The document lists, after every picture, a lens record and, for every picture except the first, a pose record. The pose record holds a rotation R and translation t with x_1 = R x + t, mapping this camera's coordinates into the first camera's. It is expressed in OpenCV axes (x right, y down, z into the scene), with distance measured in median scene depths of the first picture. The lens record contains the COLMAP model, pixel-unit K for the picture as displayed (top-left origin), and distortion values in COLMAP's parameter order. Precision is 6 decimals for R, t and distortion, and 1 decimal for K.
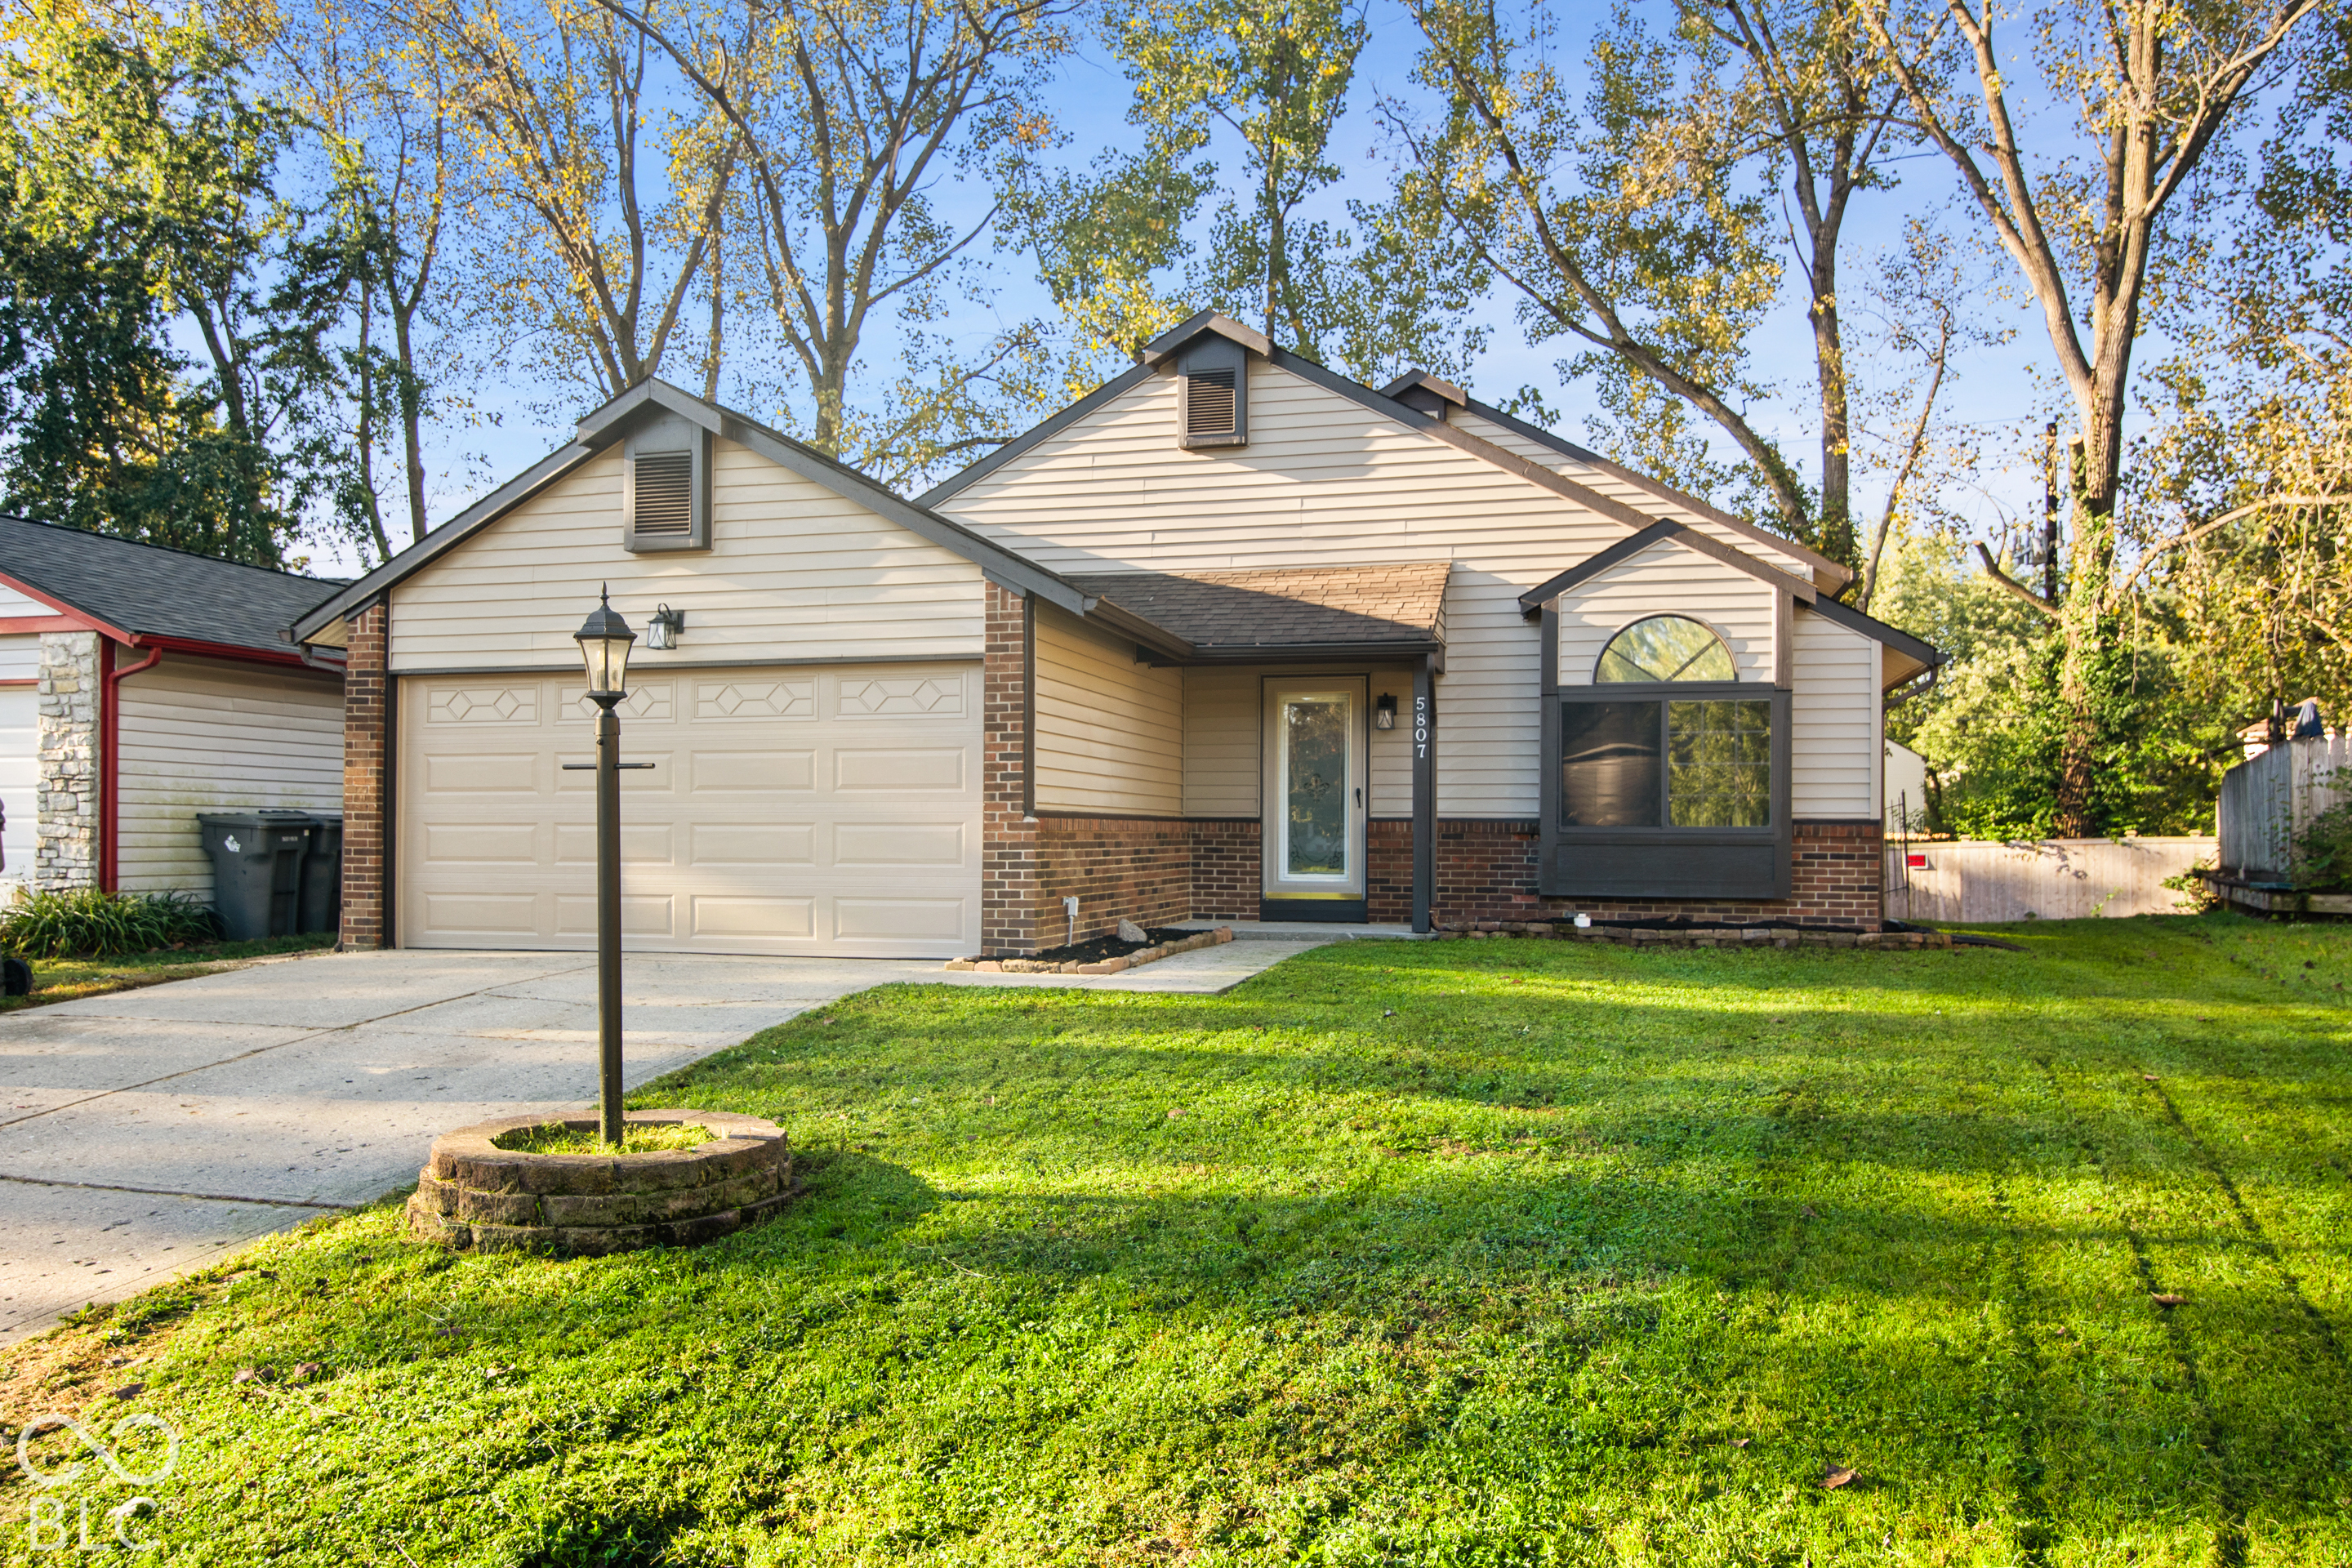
lens RADIAL K [[1700.4, 0, 1173.8], [0, 1700.4, 833.2], [0, 0, 1]] dist [-0.008021, 0.003677]
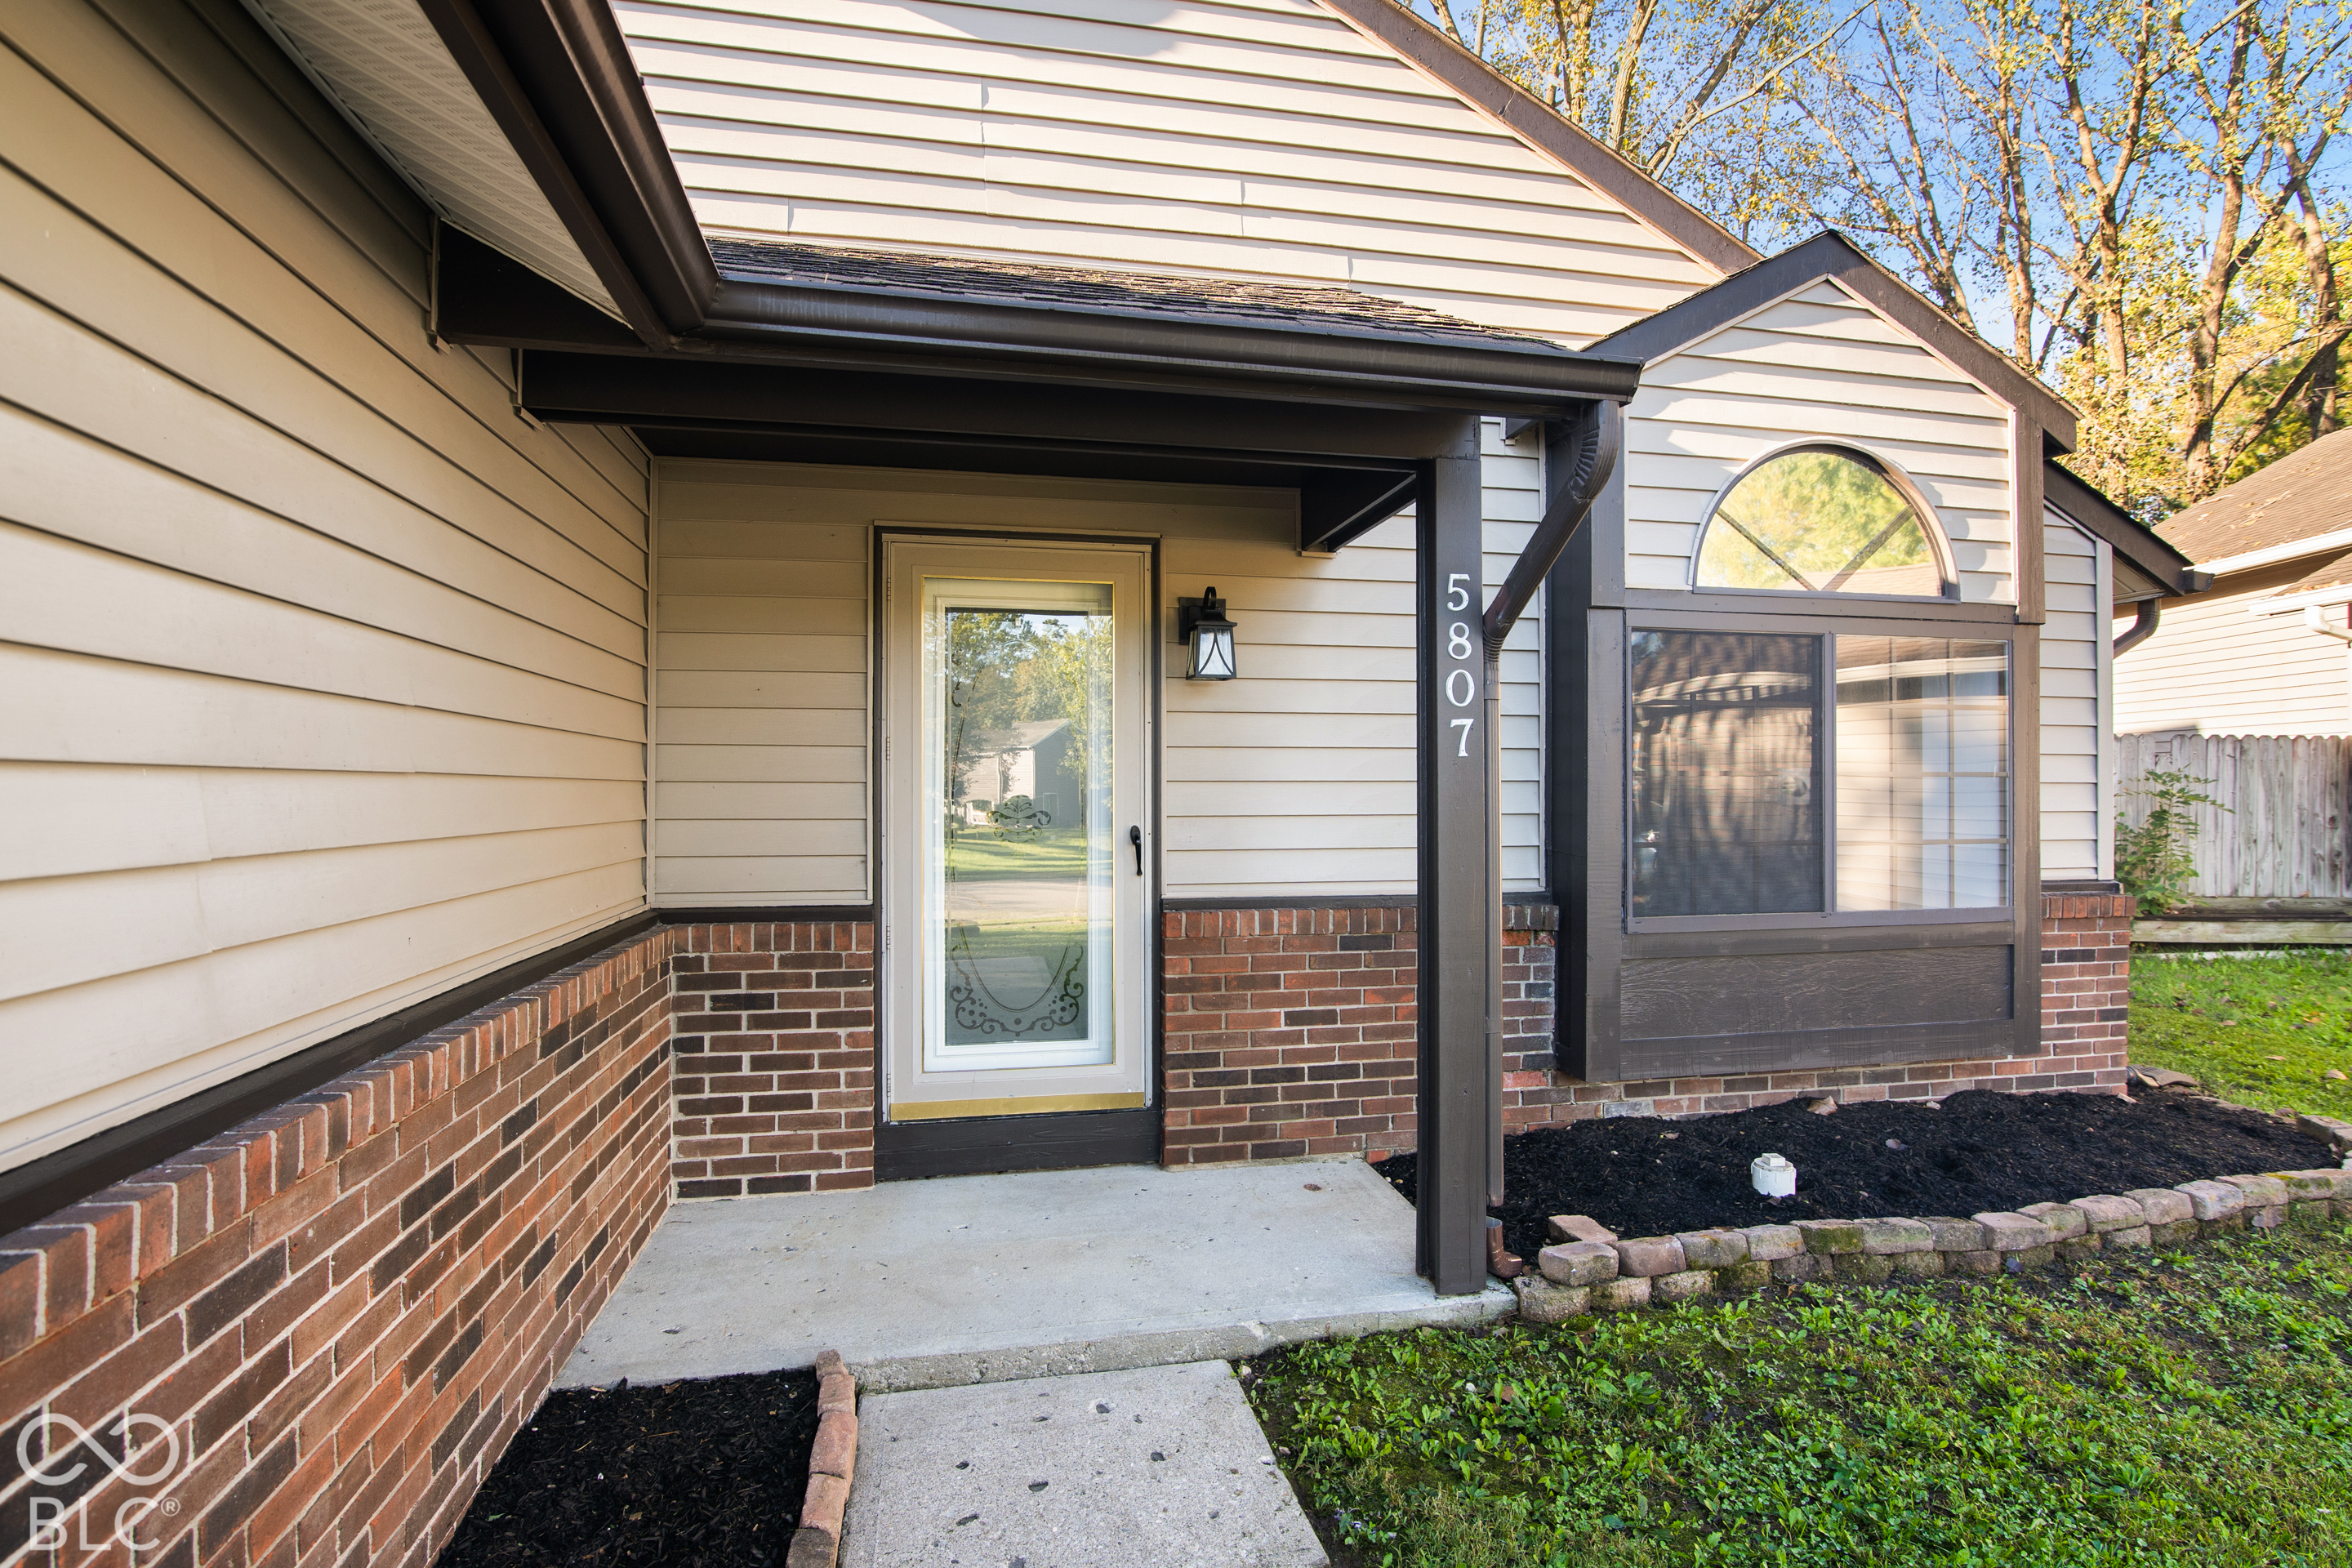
lens RADIAL K [[1123.5, 0, 1177.7], [0, 1123.5, 789.2], [0, 0, 1]] dist [-0.021389, -0.000162]
pose [[0.897086, -0.004289, 0.441835, 0.000841], [0.005024, 0.999987, -0.000493, -0.016853], [-0.441828, 0.002661, 0.897096, 0.364688]]
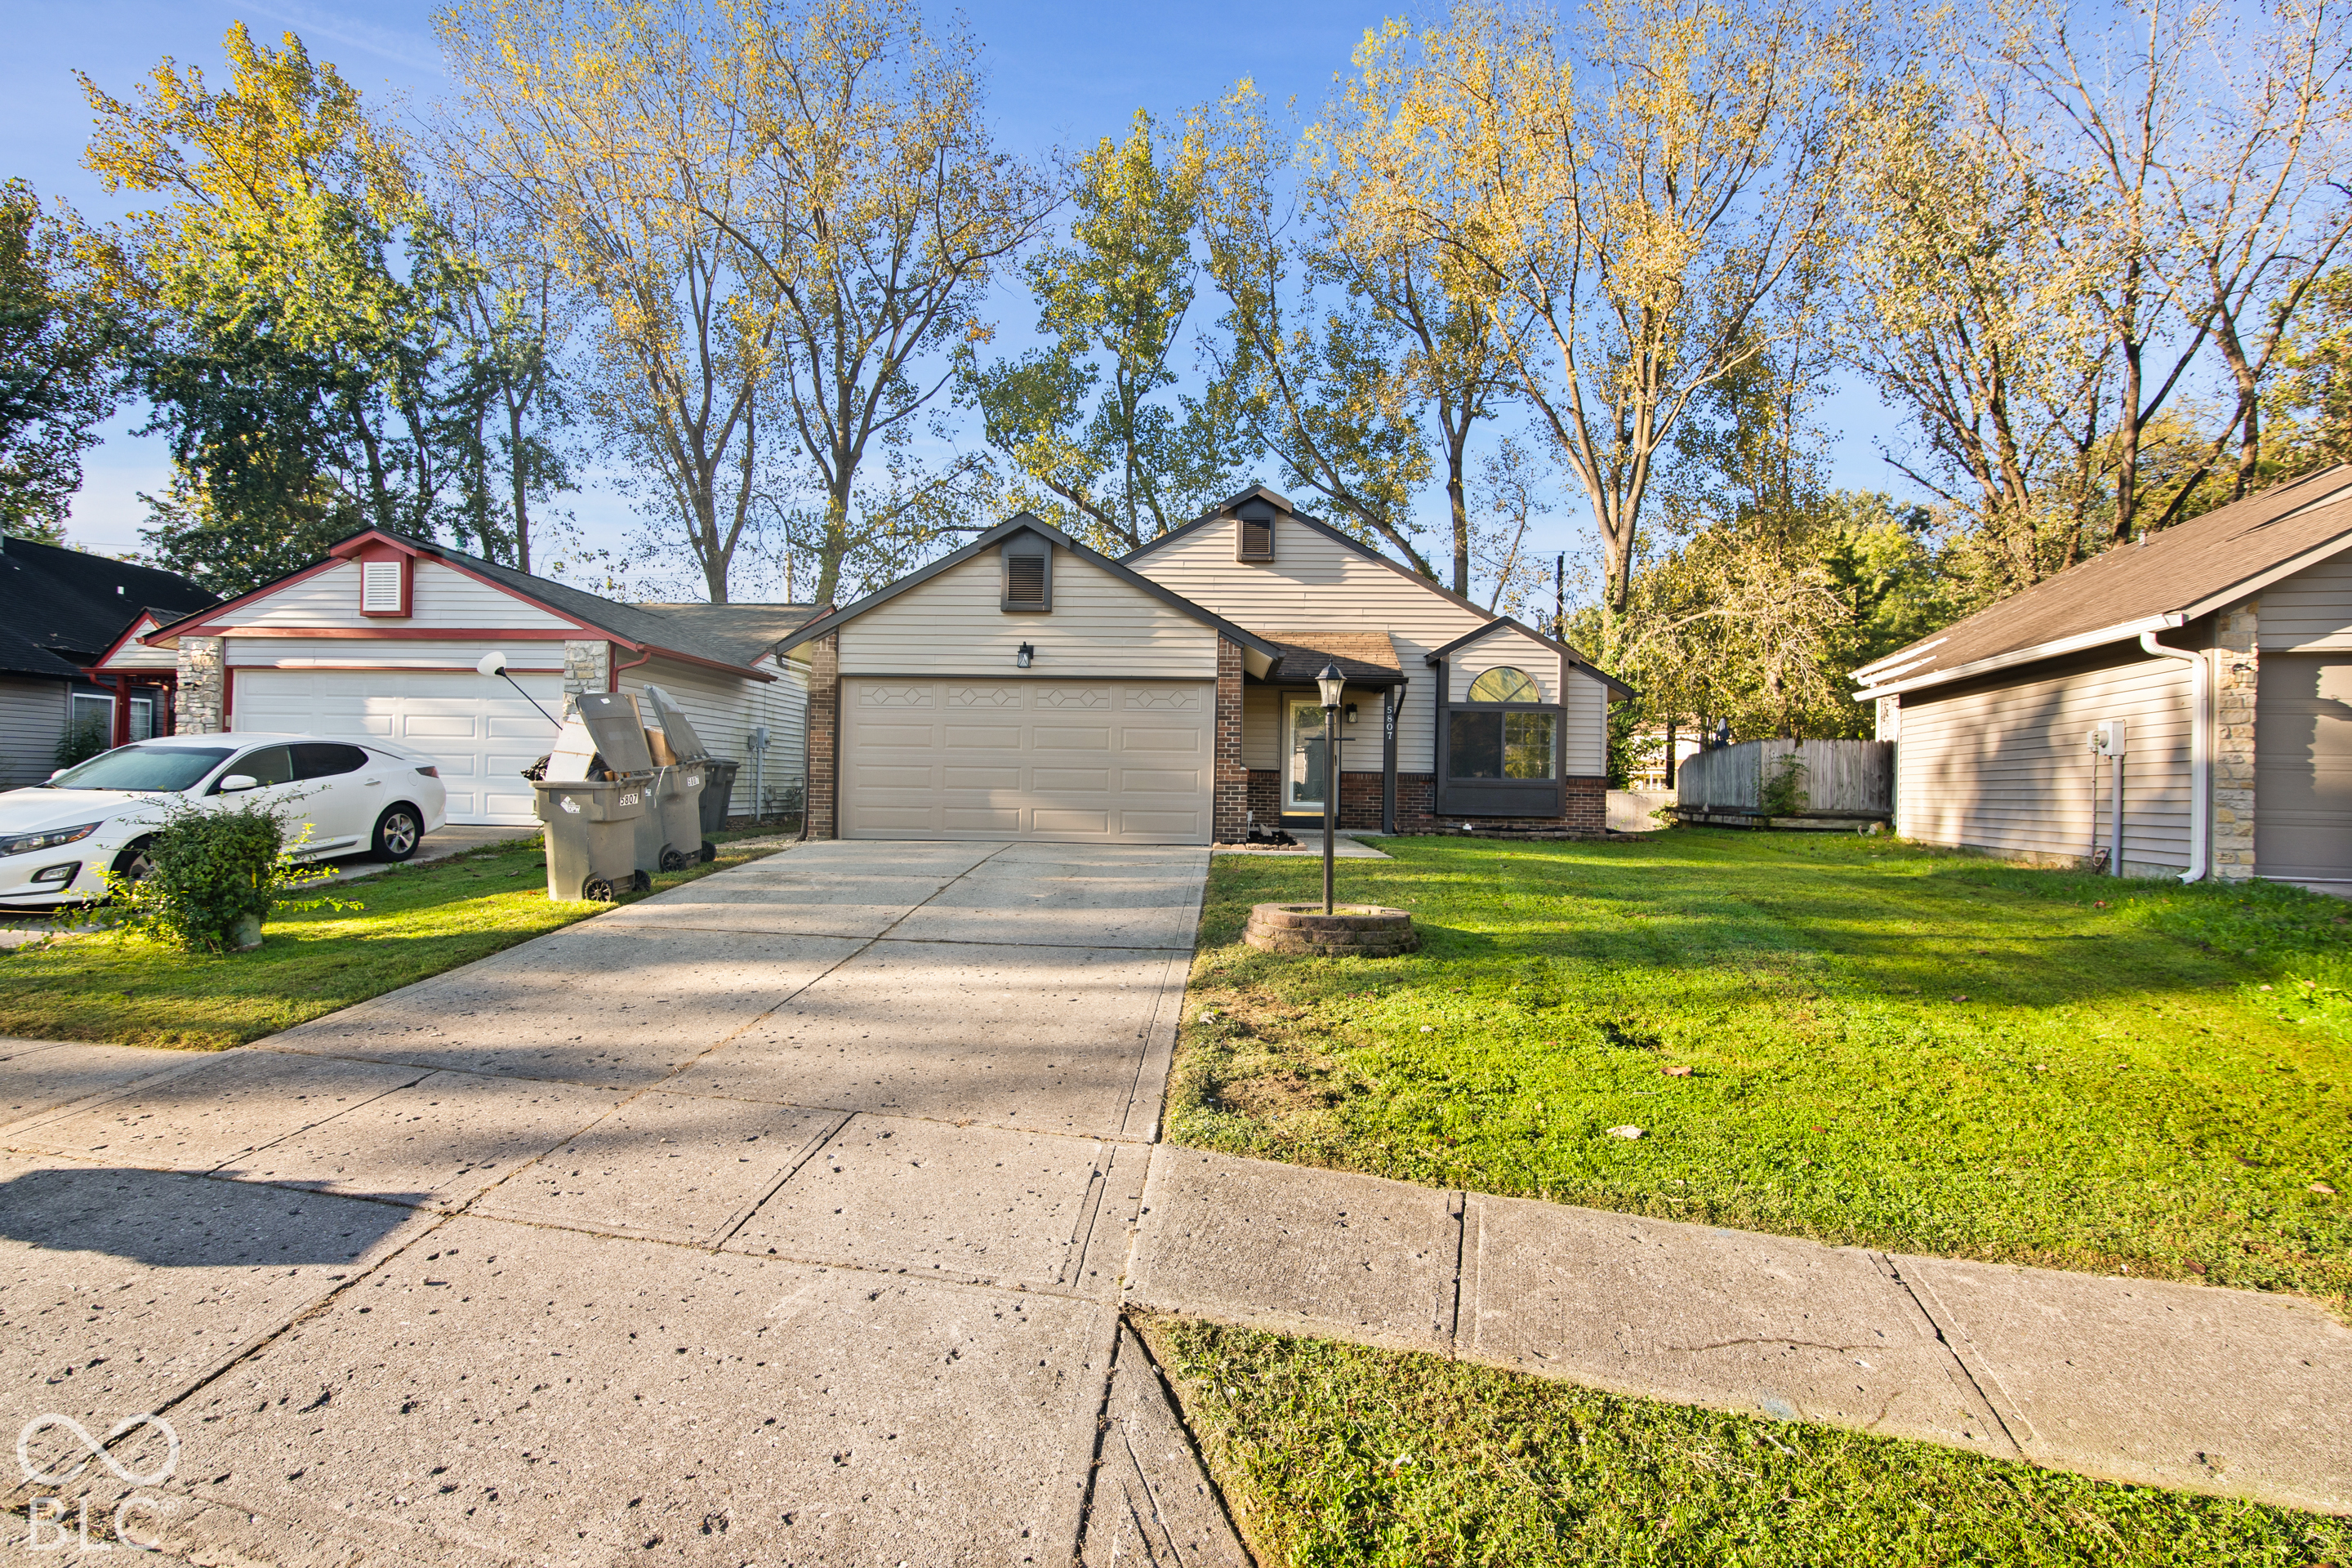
lens RADIAL K [[1123.5, 0, 1186.0], [0, 1123.5, 782.2], [0, 0, 1]] dist [-0.021389, -0.000162]
pose [[0.974292, 0.014300, 0.224835, -0.151909], [-0.014116, 0.999897, -0.002425, 0.003867], [-0.224846, -0.000811, 0.974394, -0.063534]]
